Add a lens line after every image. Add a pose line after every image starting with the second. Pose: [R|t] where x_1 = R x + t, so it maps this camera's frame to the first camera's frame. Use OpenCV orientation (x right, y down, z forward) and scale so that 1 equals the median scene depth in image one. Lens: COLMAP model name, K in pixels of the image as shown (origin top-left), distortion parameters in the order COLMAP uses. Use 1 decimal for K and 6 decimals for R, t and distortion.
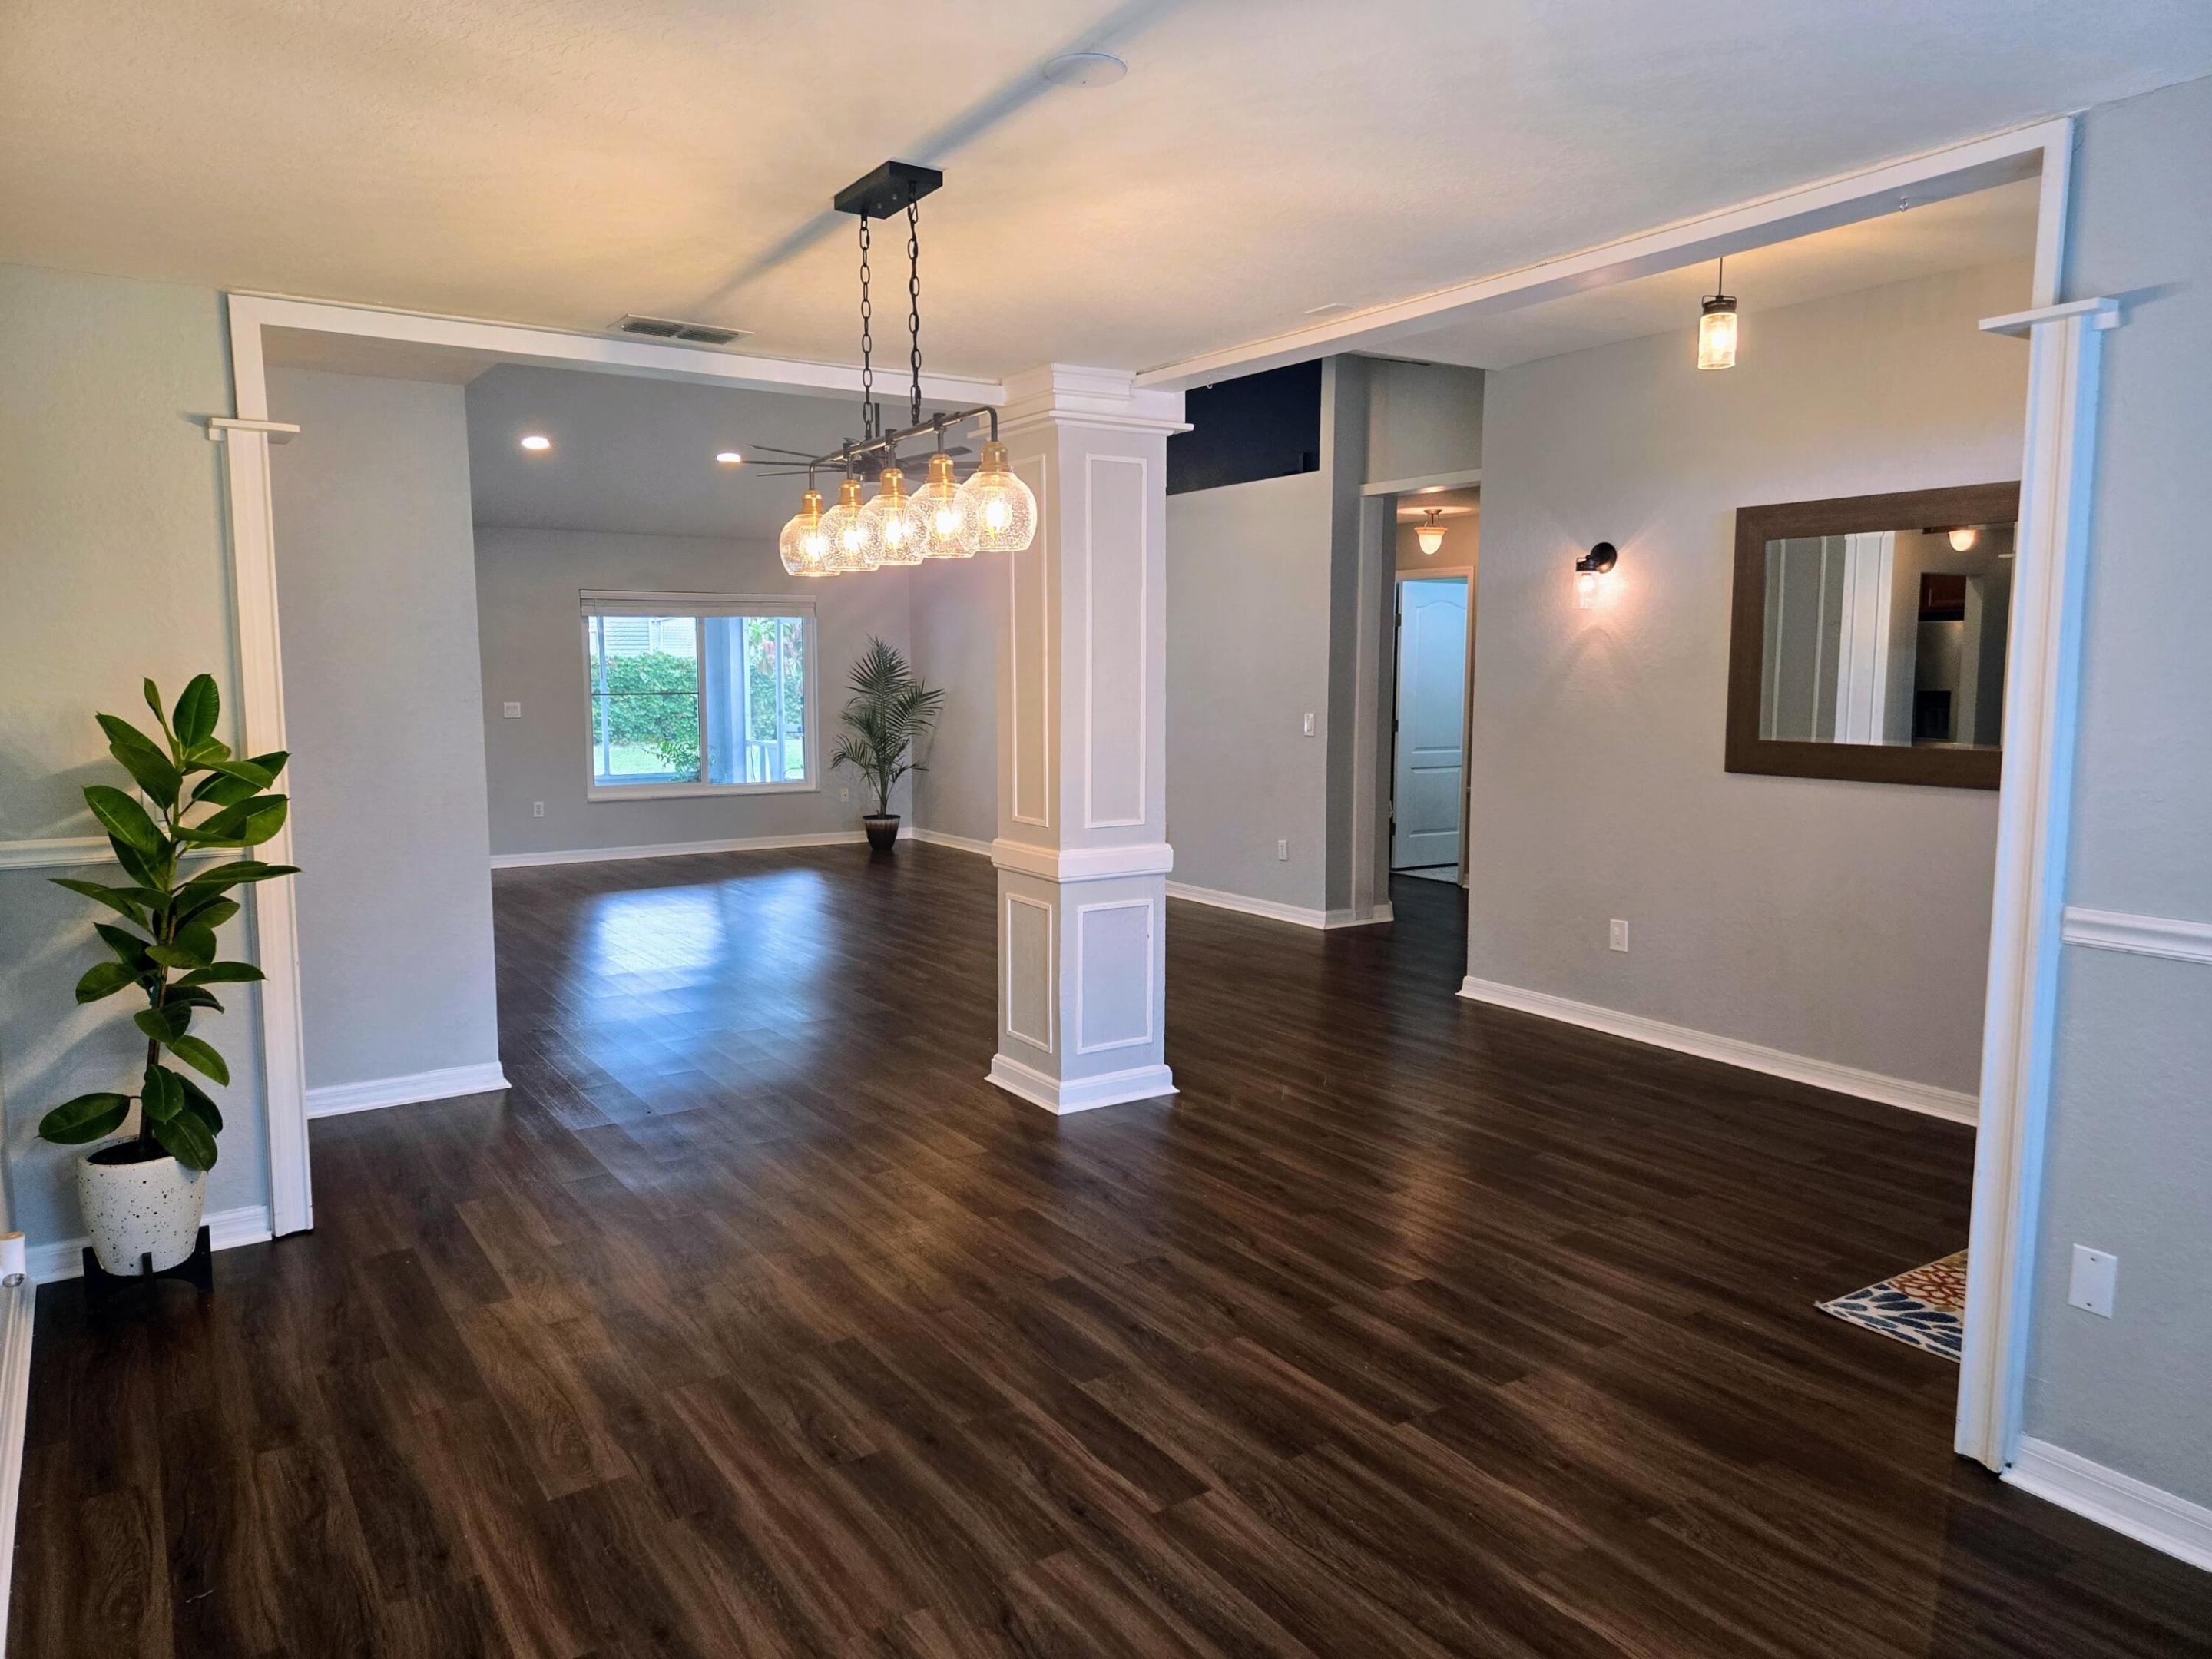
lens RADIAL K [[1492.1, 0, 1115.3], [0, 1492.1, 831.5], [0, 0, 1]] dist [0.053633, 0.000243]
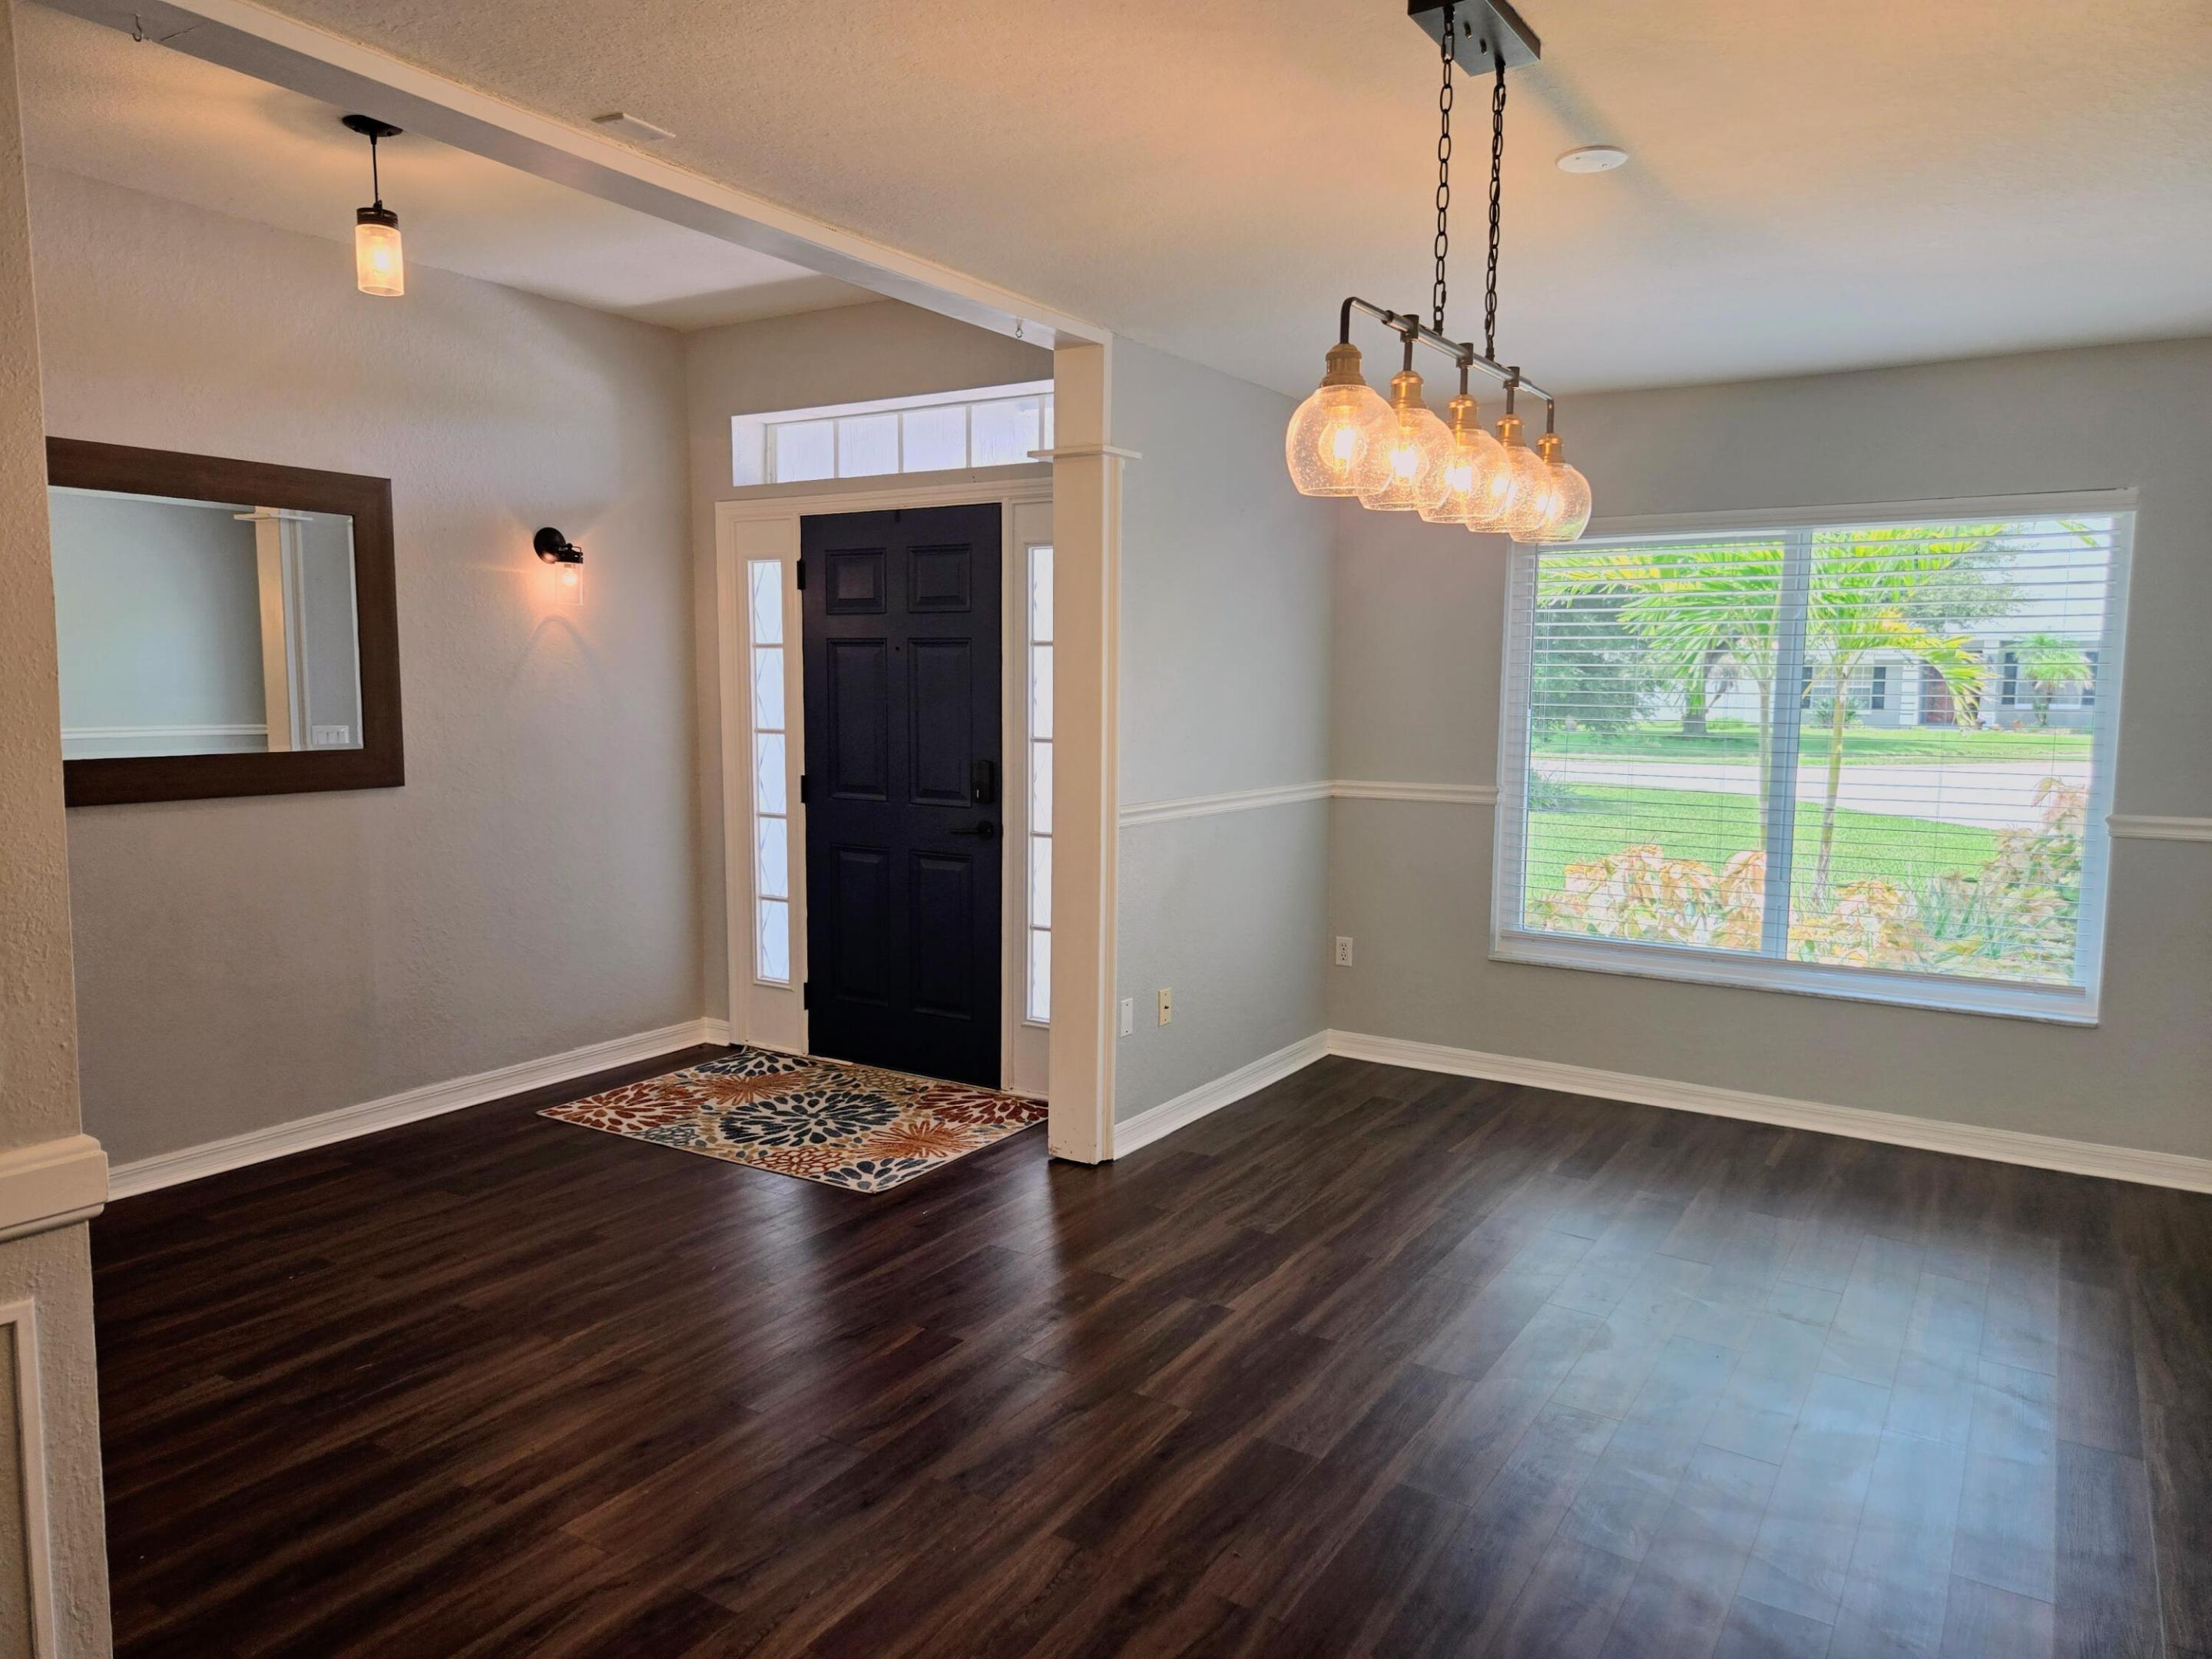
lens RADIAL K [[1492.1, 0, 1115.3], [0, 1492.1, 831.5], [0, 0, 1]] dist [0.053633, 0.000243]
pose [[-0.409158, -0.096910, 0.907303, -0.519487], [0.096838, 0.984117, 0.148784, -0.100248], [-0.907310, 0.148737, -0.393275, 0.968393]]
